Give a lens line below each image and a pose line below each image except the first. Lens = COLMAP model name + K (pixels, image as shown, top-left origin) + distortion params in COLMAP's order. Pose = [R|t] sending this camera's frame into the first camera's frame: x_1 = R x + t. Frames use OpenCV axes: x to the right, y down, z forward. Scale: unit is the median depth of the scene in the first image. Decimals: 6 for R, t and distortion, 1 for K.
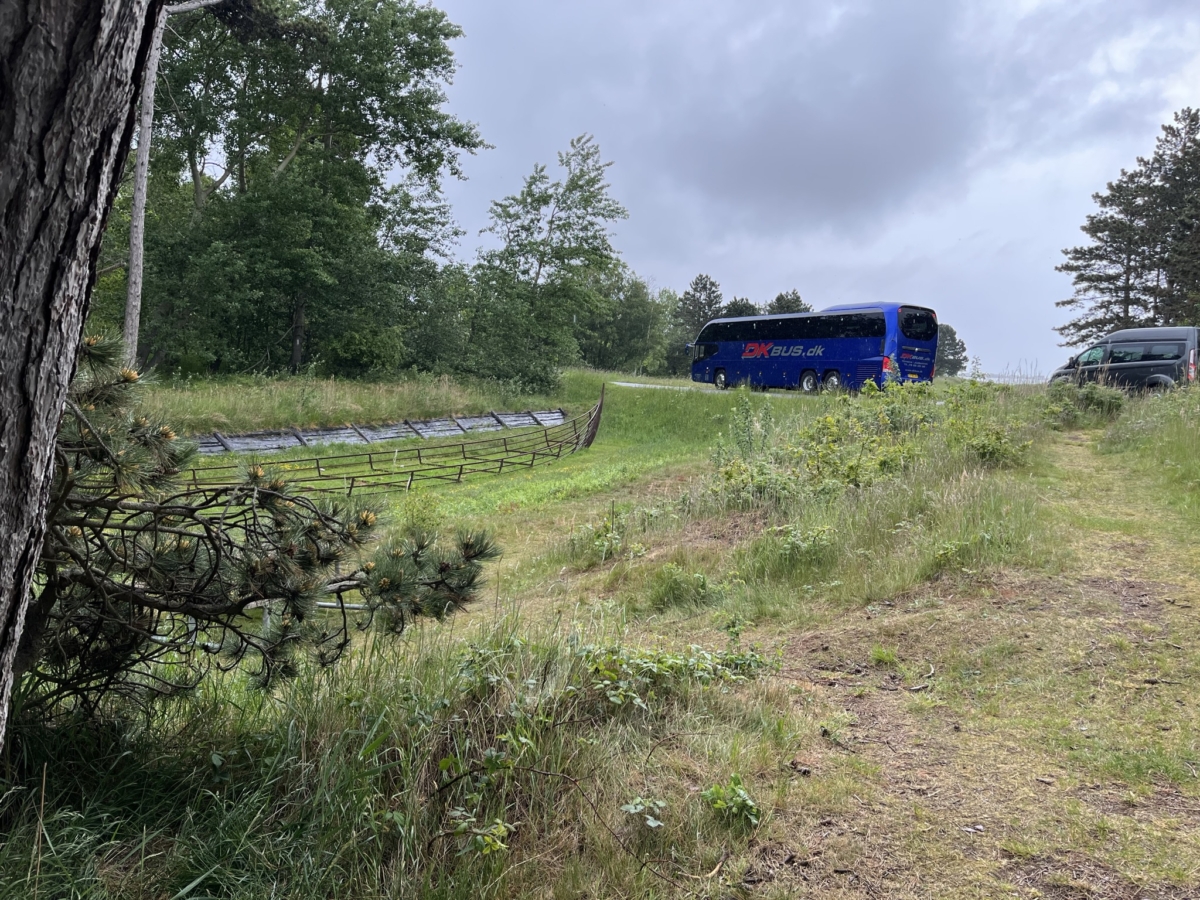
lens RADIAL K [[908.4, 0, 604.1], [0, 908.4, 455.5], [0, 0, 1]] dist [0.049142, -0.001750]
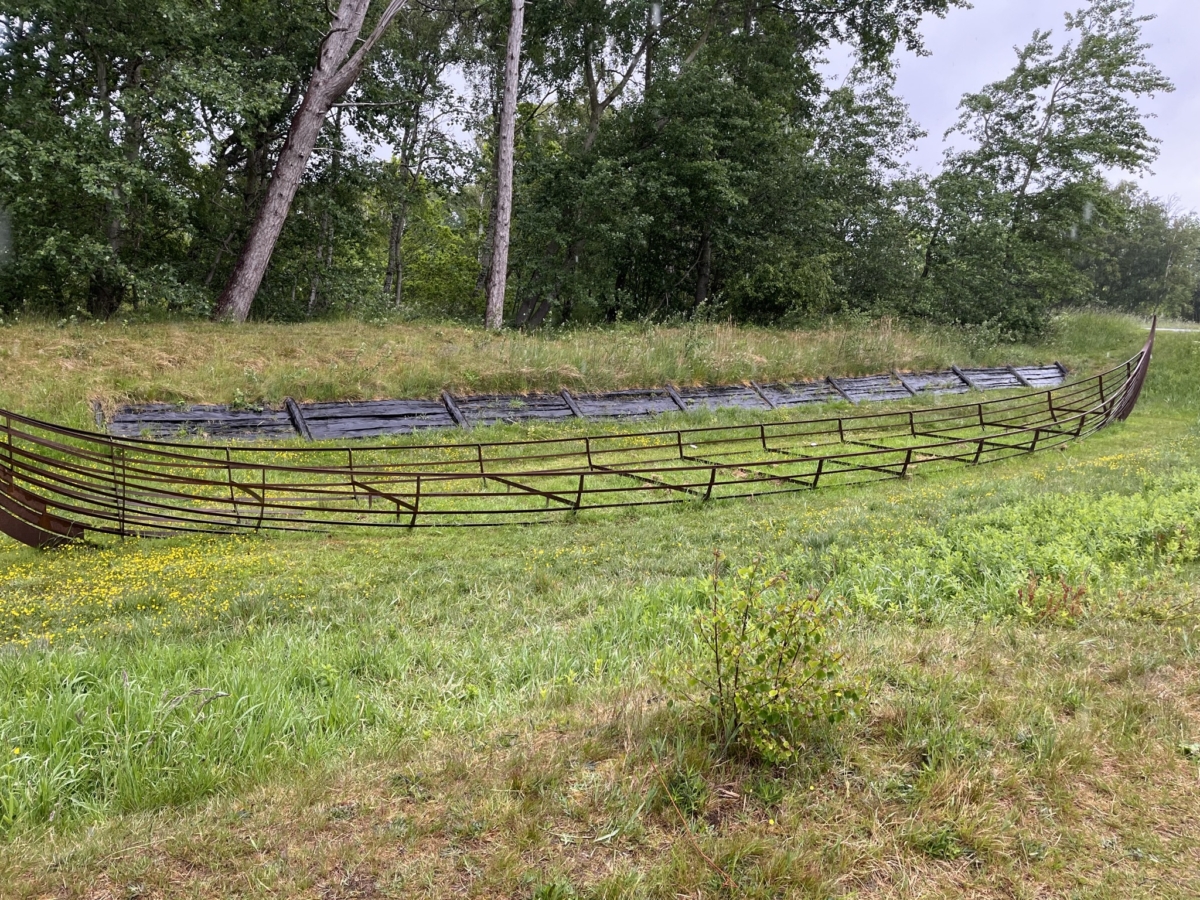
lens RADIAL K [[908.4, 0, 604.1], [0, 908.4, 455.5], [0, 0, 1]] dist [0.049142, -0.001750]
pose [[0.889902, 0.038374, -0.454534, -0.040091], [-0.021529, 0.998878, 0.042180, -0.003373], [0.455643, -0.027750, 0.889730, 0.242752]]
